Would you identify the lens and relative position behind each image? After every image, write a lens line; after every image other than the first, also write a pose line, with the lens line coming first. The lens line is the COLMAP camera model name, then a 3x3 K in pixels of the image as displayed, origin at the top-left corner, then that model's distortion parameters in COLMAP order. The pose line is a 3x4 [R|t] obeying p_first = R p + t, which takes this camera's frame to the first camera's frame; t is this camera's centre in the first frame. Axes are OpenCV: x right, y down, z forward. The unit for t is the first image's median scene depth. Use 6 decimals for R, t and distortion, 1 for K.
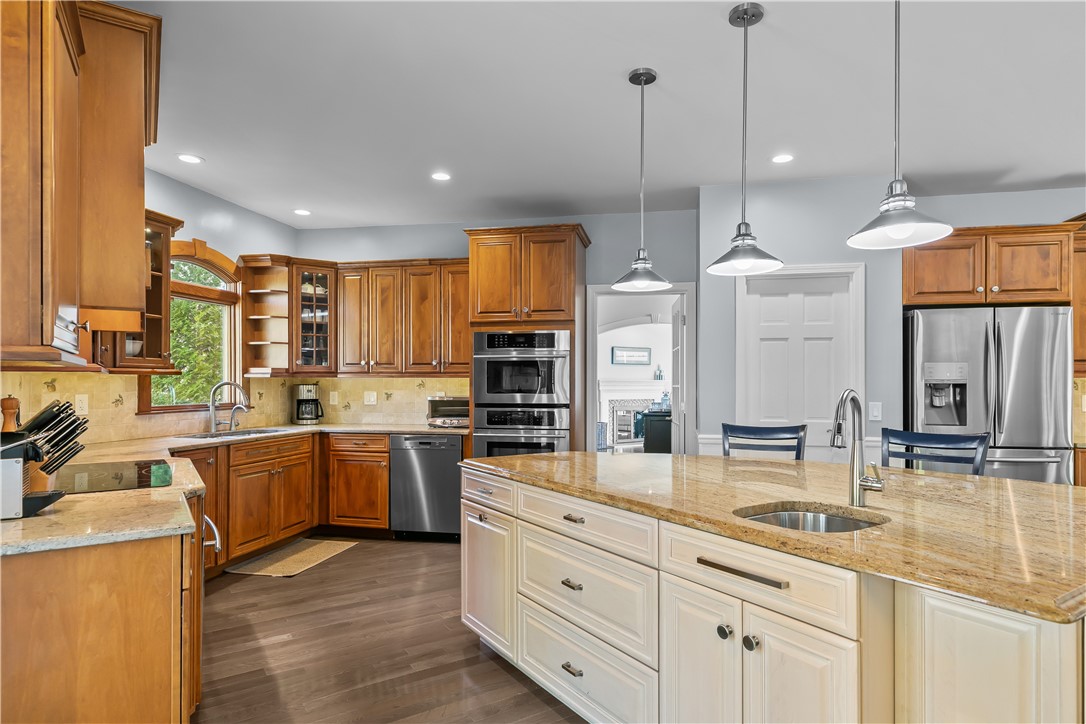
lens RADIAL K [[605.7, 0, 542.8], [0, 605.7, 384.1], [0, 0, 1]] dist [-0.000074, 0.000006]
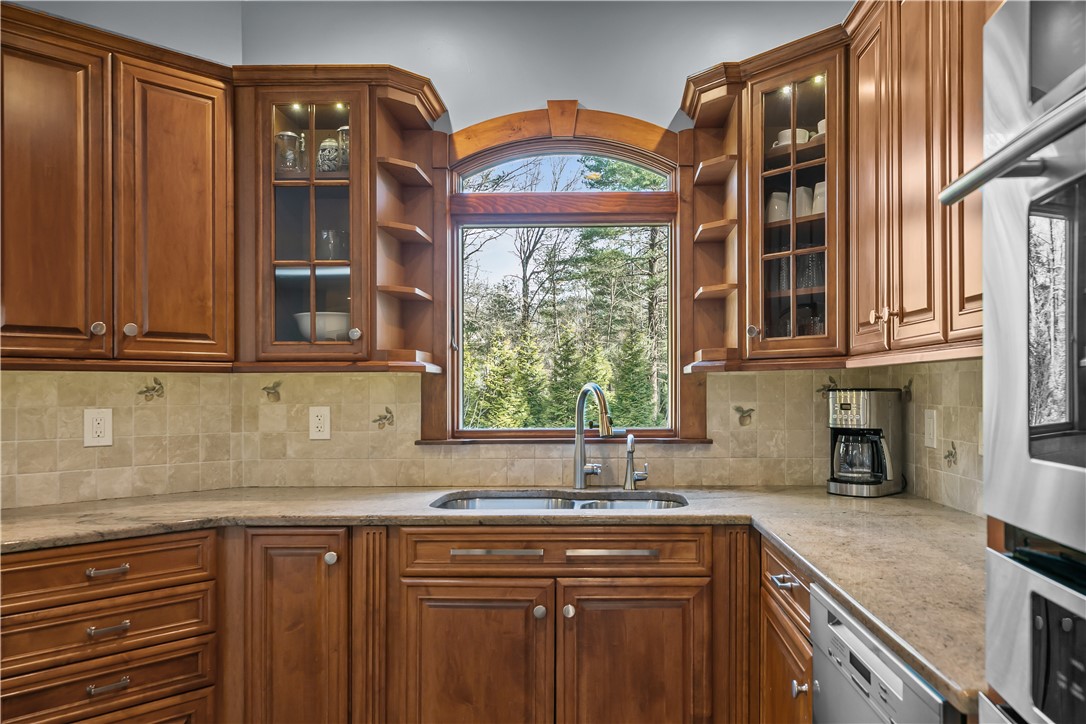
lens RADIAL K [[802.2, 0, 543.0], [0, 802.2, 362.0], [0, 0, 1]] dist [0.004621, 0.000352]
pose [[0.180301, -0.030421, -0.983141, 0.073393], [0.005583, 0.999537, -0.029905, -0.002184], [0.983596, -0.000097, 0.180388, 0.787755]]
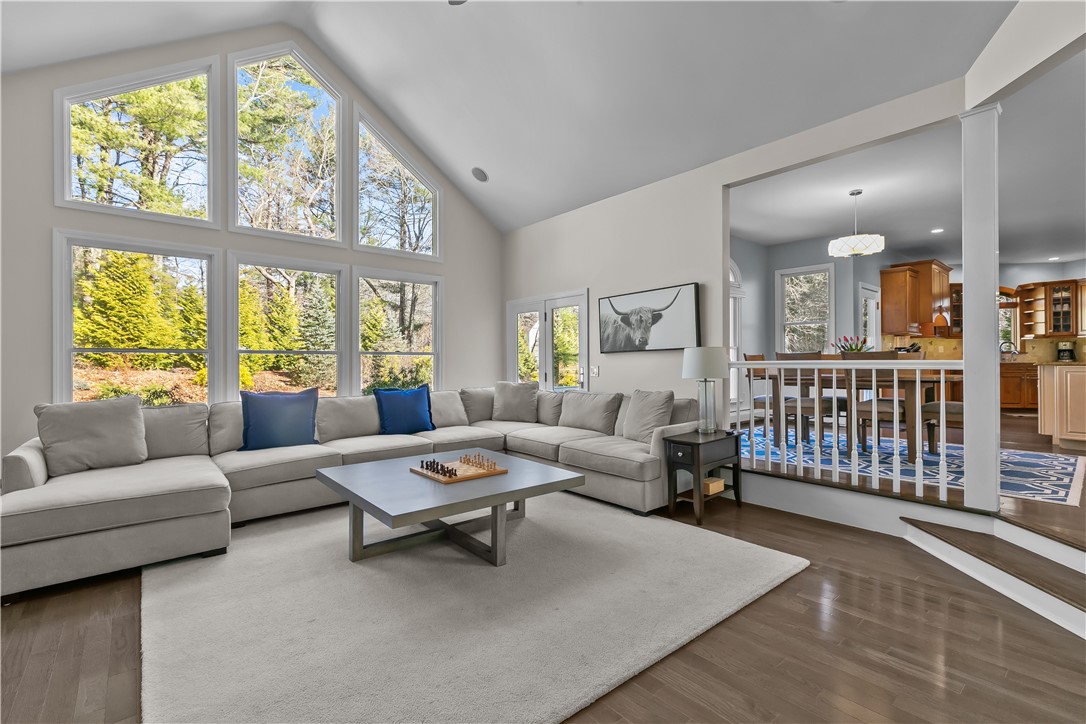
lens RADIAL K [[491.8, 0, 556.6], [0, 491.8, 357.9], [0, 0, 1]] dist [0.002502, -0.000502]
pose [[0.119635, -0.005418, -0.992803, 1.105766], [-0.000011, 0.999985, -0.005458, 0.067259], [0.992818, 0.000664, 0.119634, -0.923017]]
